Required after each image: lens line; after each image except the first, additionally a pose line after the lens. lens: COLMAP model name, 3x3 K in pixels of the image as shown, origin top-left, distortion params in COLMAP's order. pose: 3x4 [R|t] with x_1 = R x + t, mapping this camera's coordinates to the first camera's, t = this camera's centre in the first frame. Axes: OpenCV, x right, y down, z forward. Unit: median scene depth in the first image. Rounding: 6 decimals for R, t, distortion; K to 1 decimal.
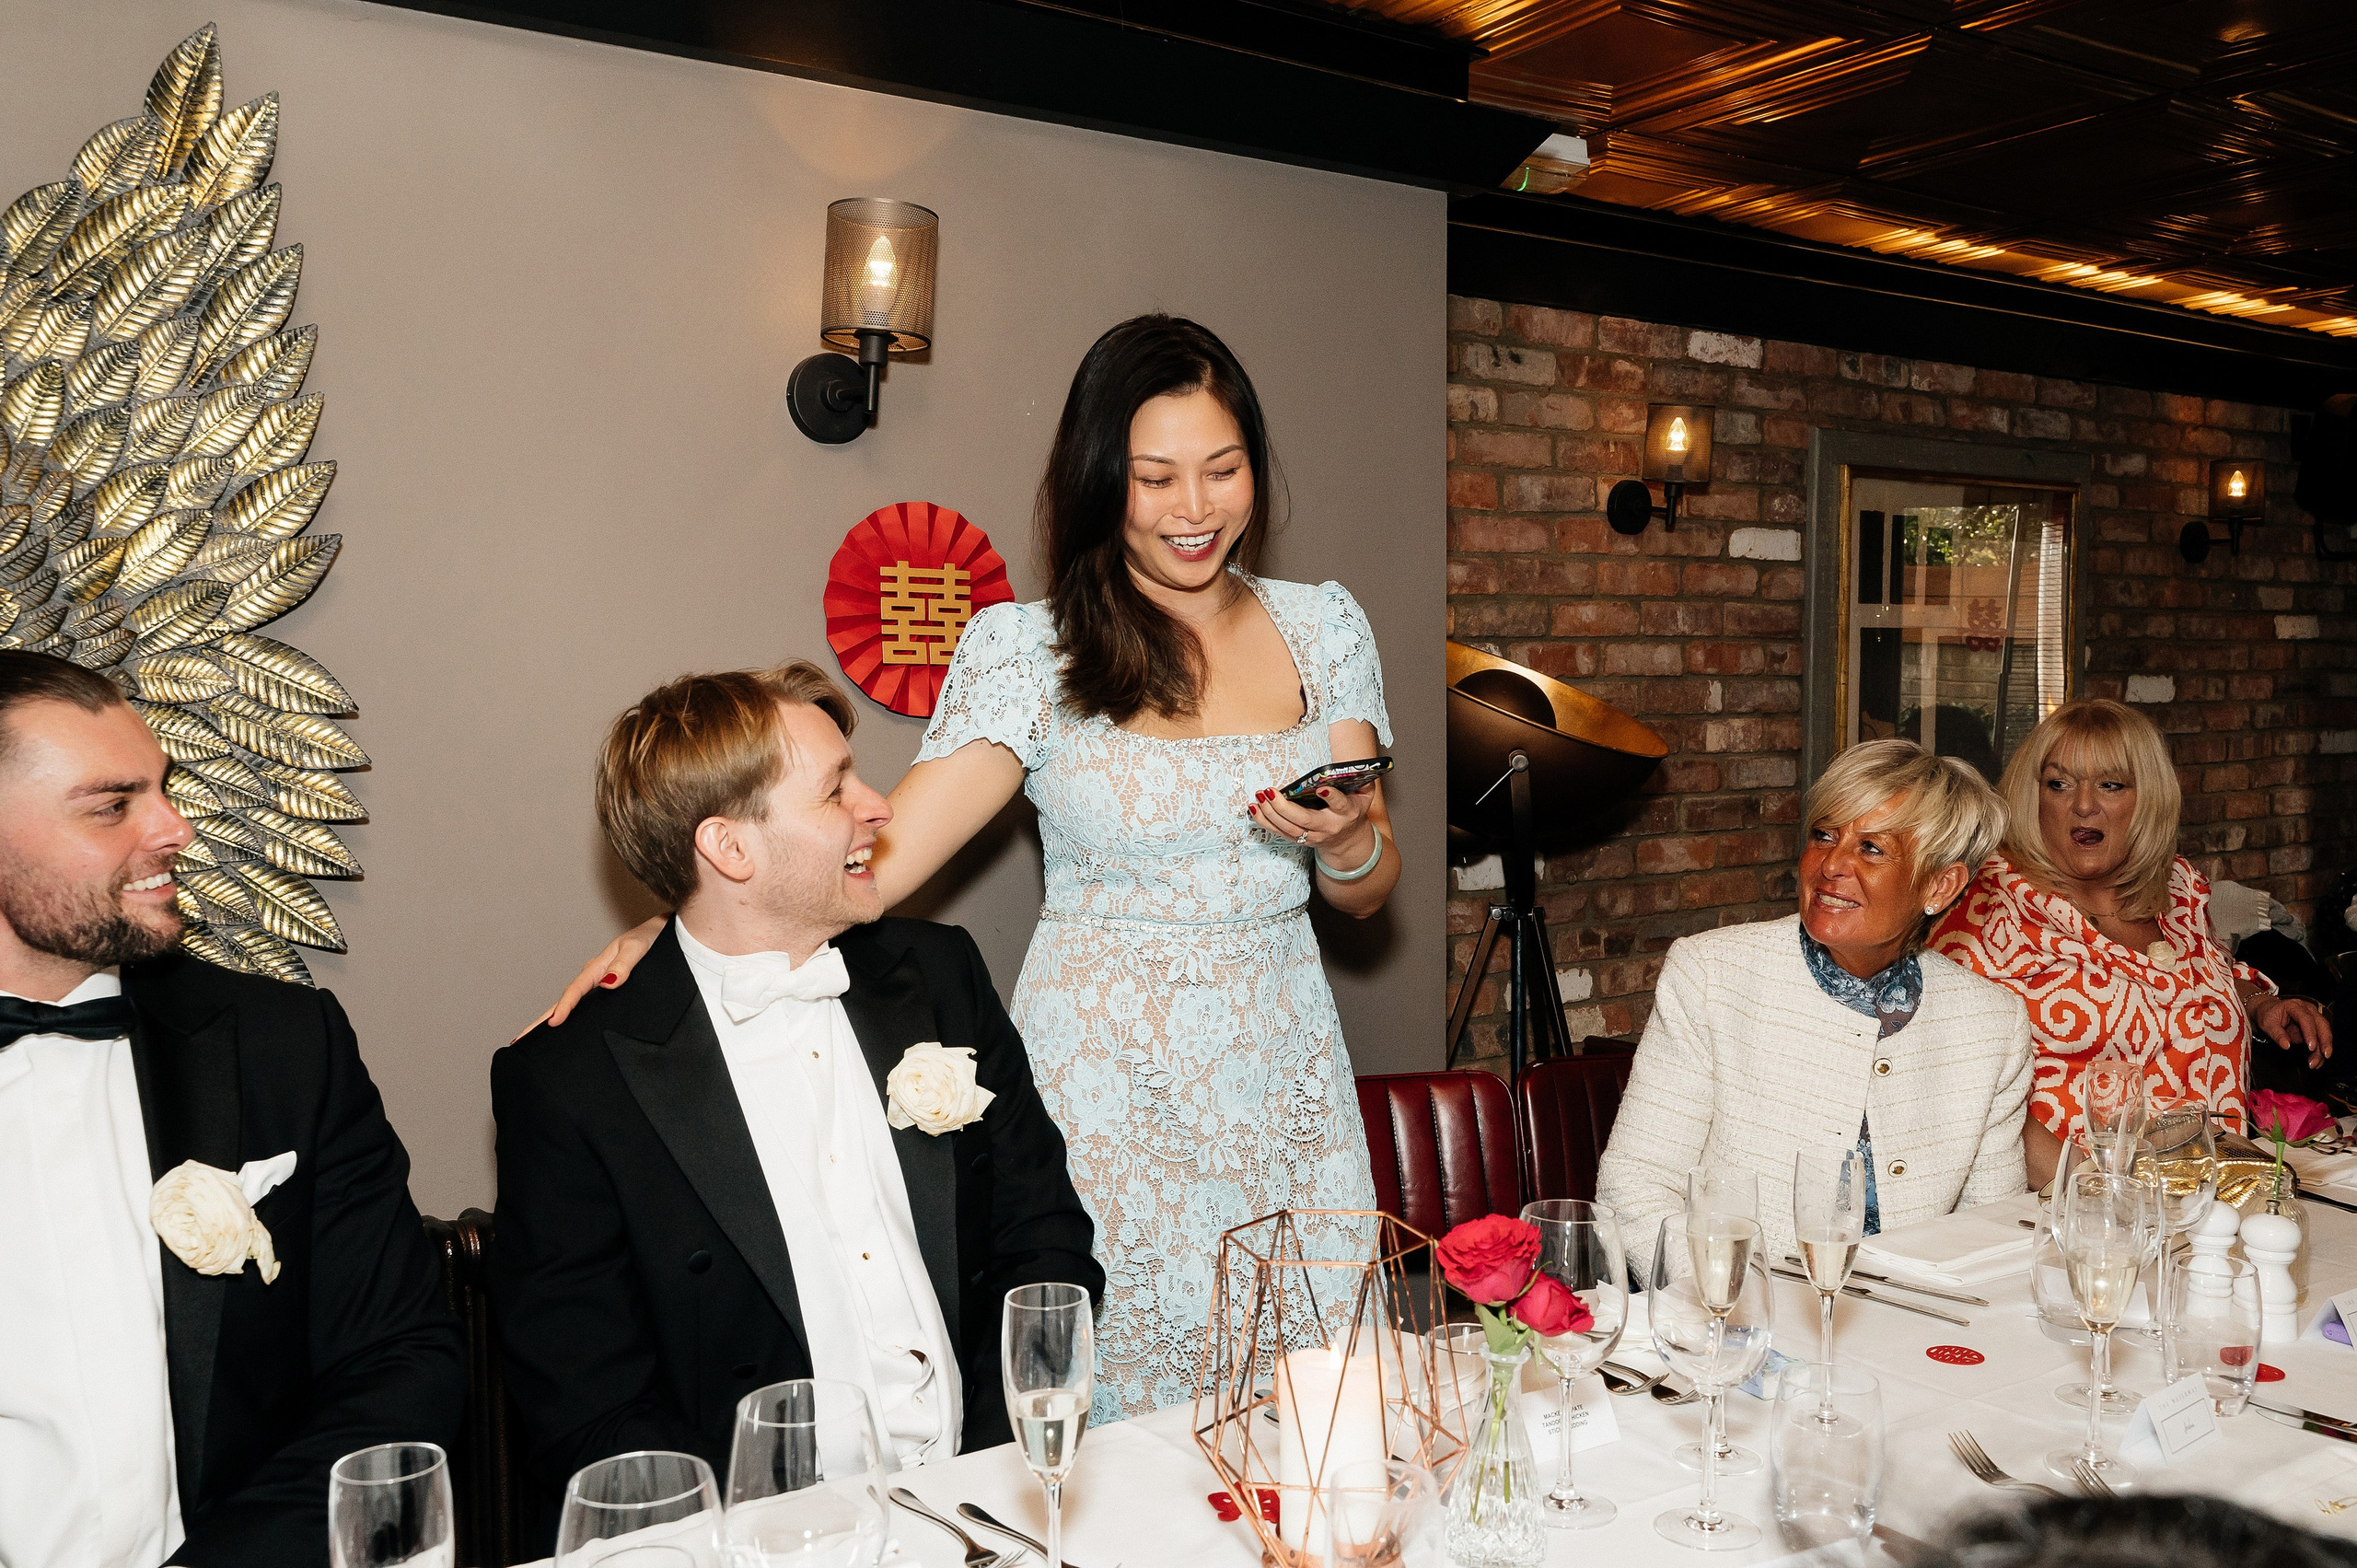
lens RADIAL K [[2025.7, 0, 1178.5], [0, 2025.7, 784.0], [0, 0, 1]] dist [-0.007990, -0.007151]
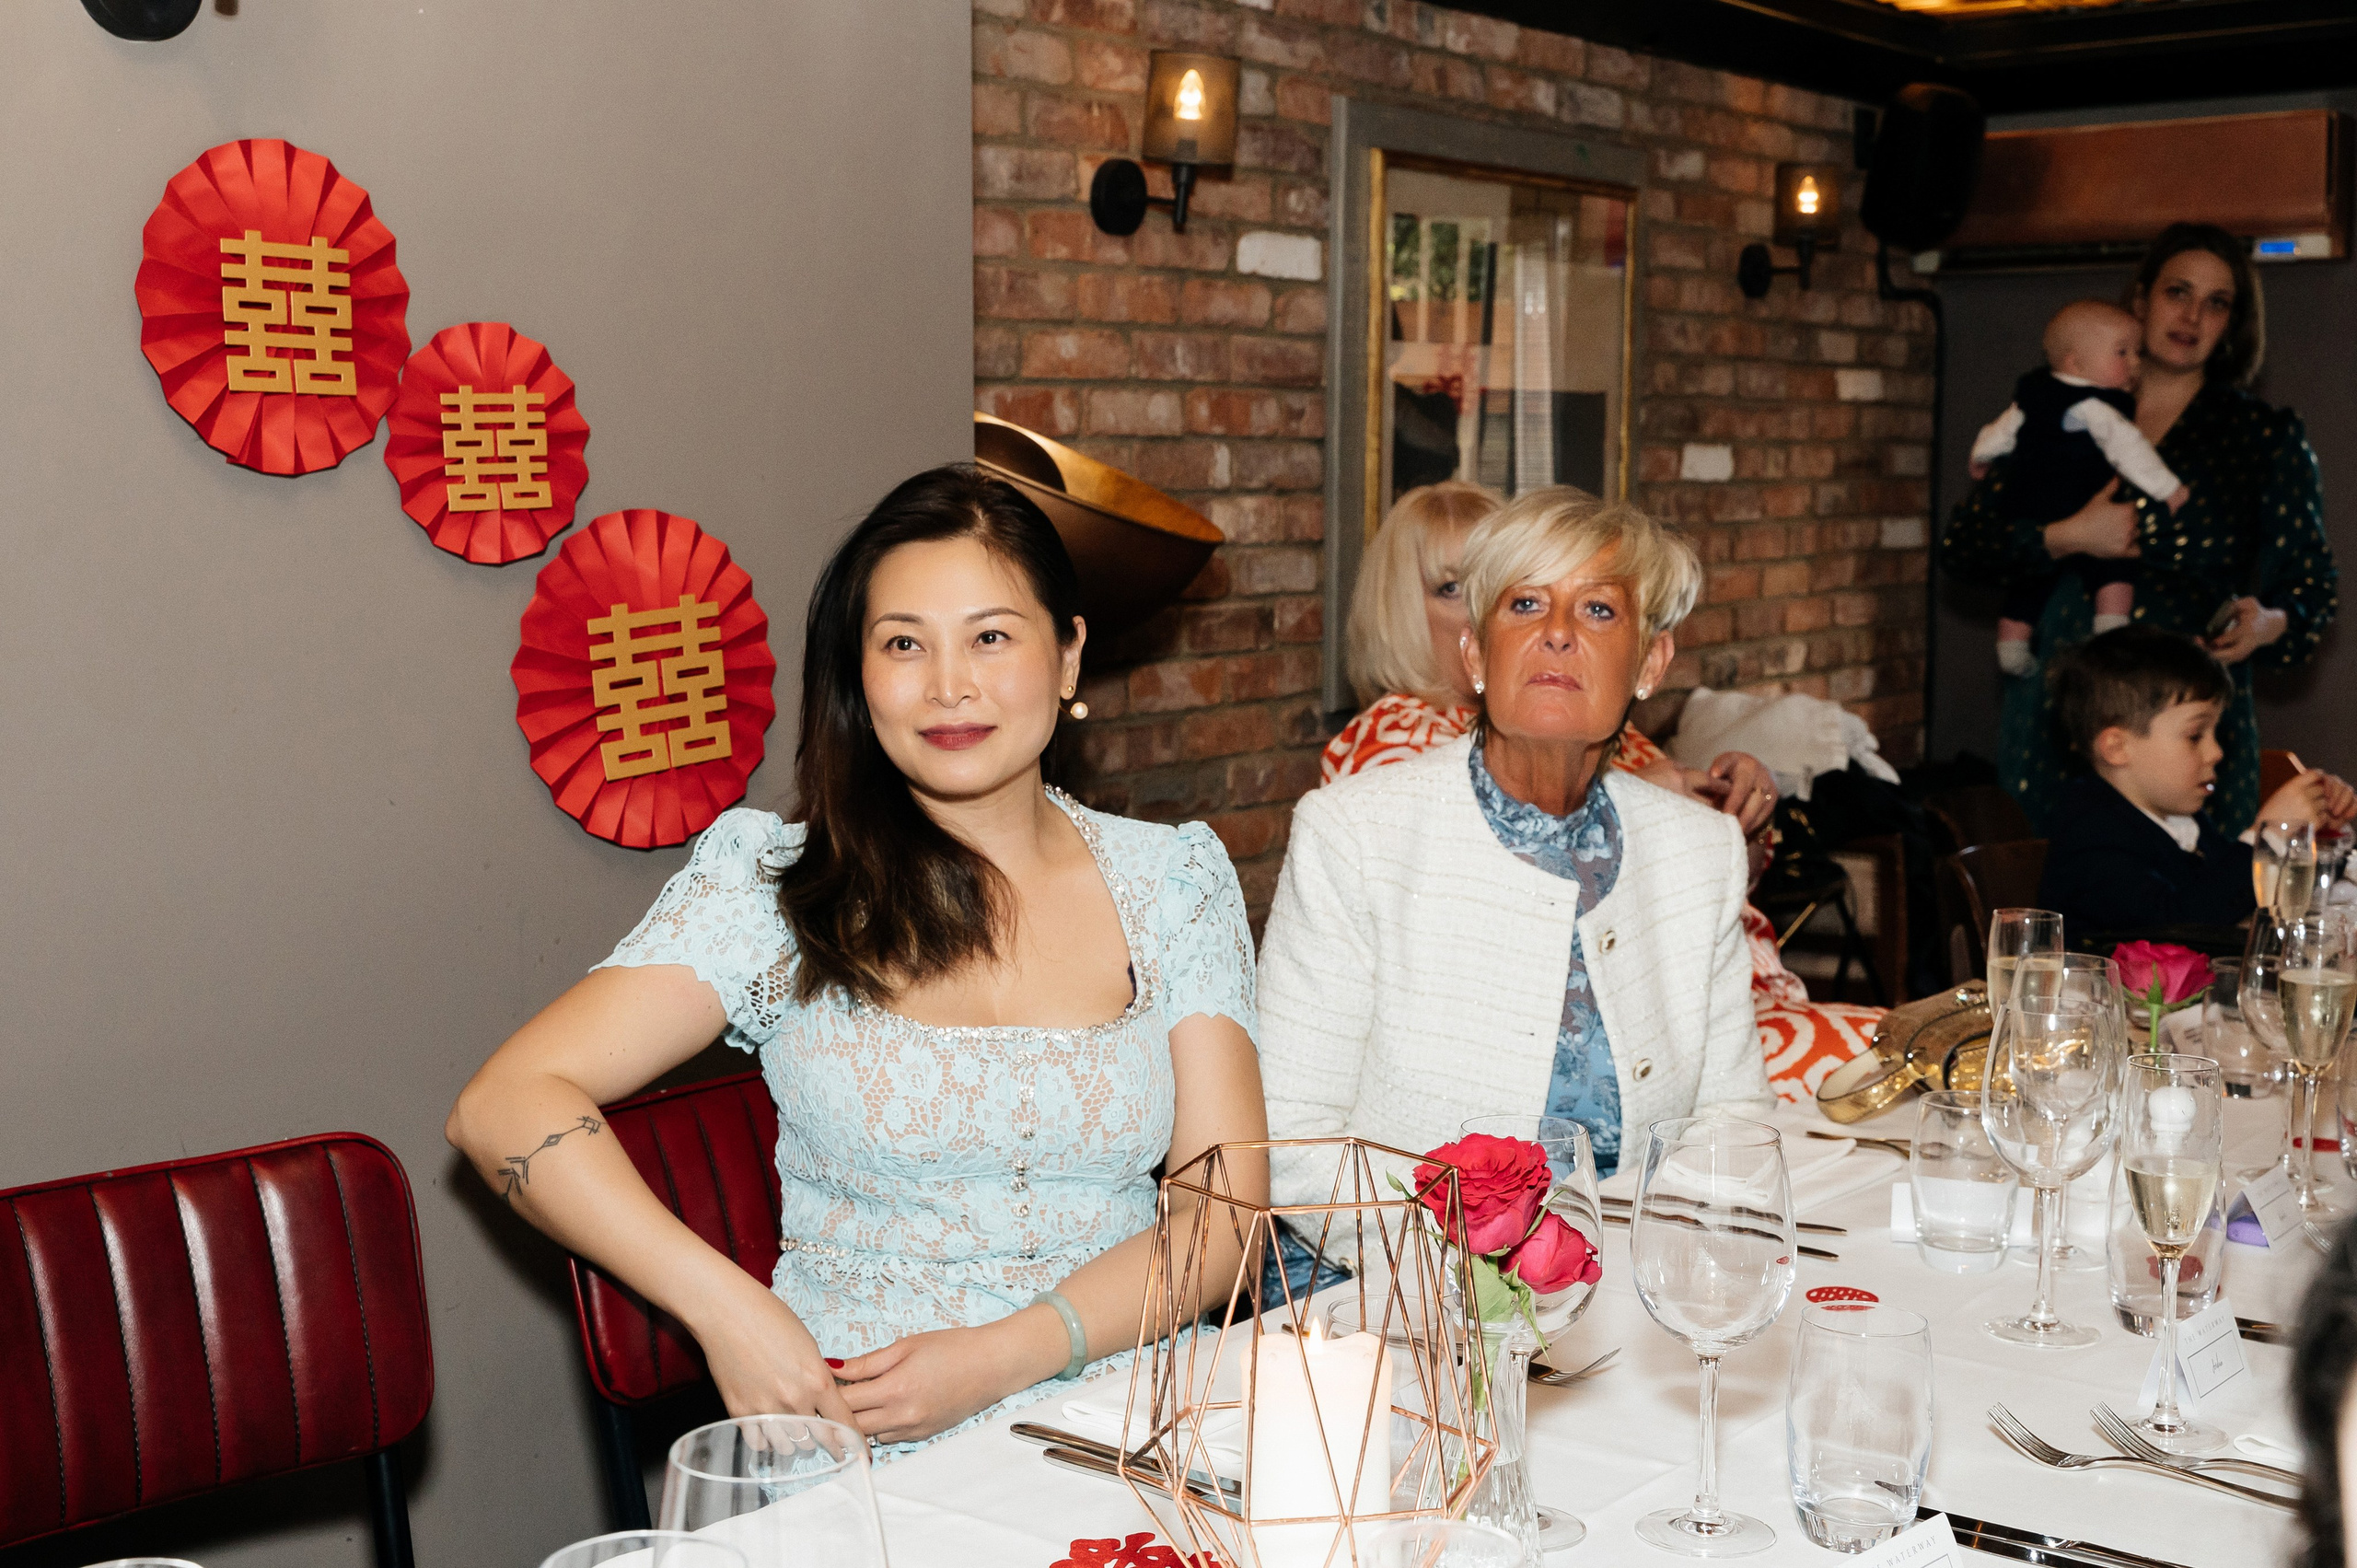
lens RADIAL K [[2922.8, 0, 1095.6], [0, 2922.8, 778.1], [0, 0, 1]] dist [-0.016409, 0.011720]
pose [[0.951517, -0.029494, 0.306180, -0.100533], [0.012763, 0.998321, 0.056506, 0.008435], [-0.307332, -0.049859, 0.950295, 0.018026]]
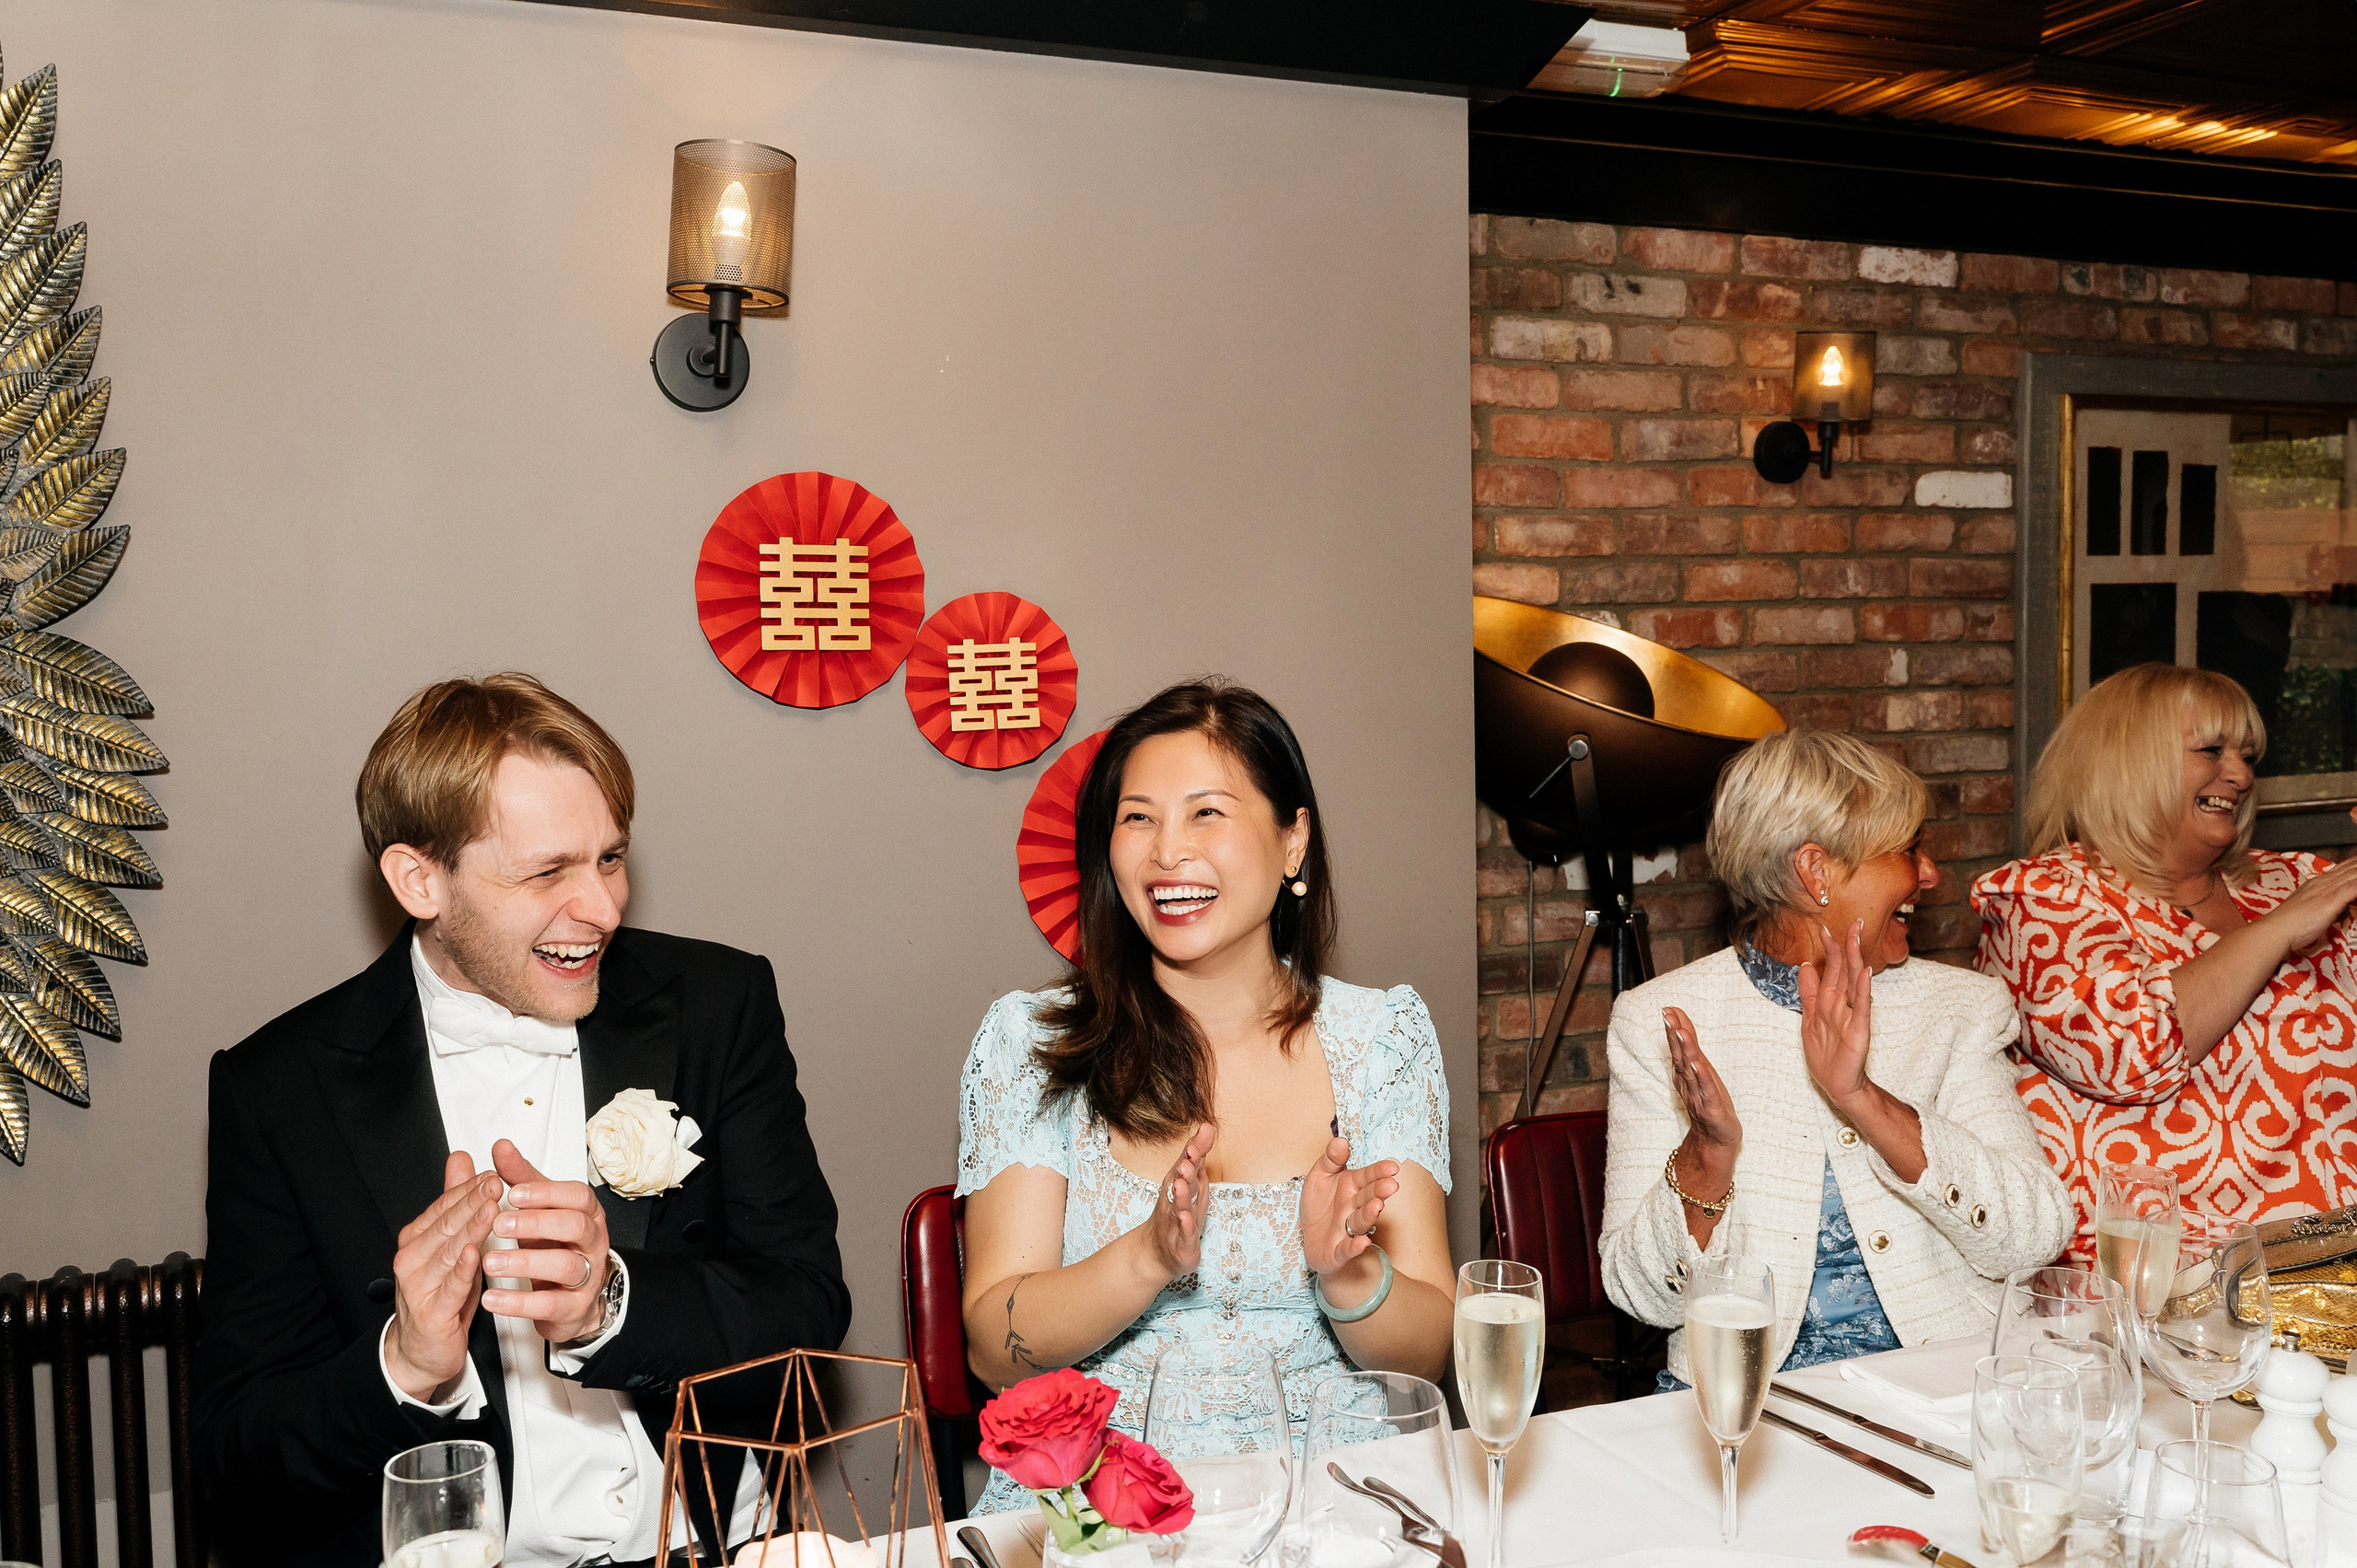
lens RADIAL K [[2009.2, 0, 1099.0], [0, 2009.2, 734.6], [0, 0, 1]] dist [-0.002955, -0.004236]
pose [[0.976936, -0.003834, -0.213498, 0.114558], [0.002185, 0.999966, -0.007959, -0.008204], [0.213521, 0.007309, 0.976911, 0.087346]]
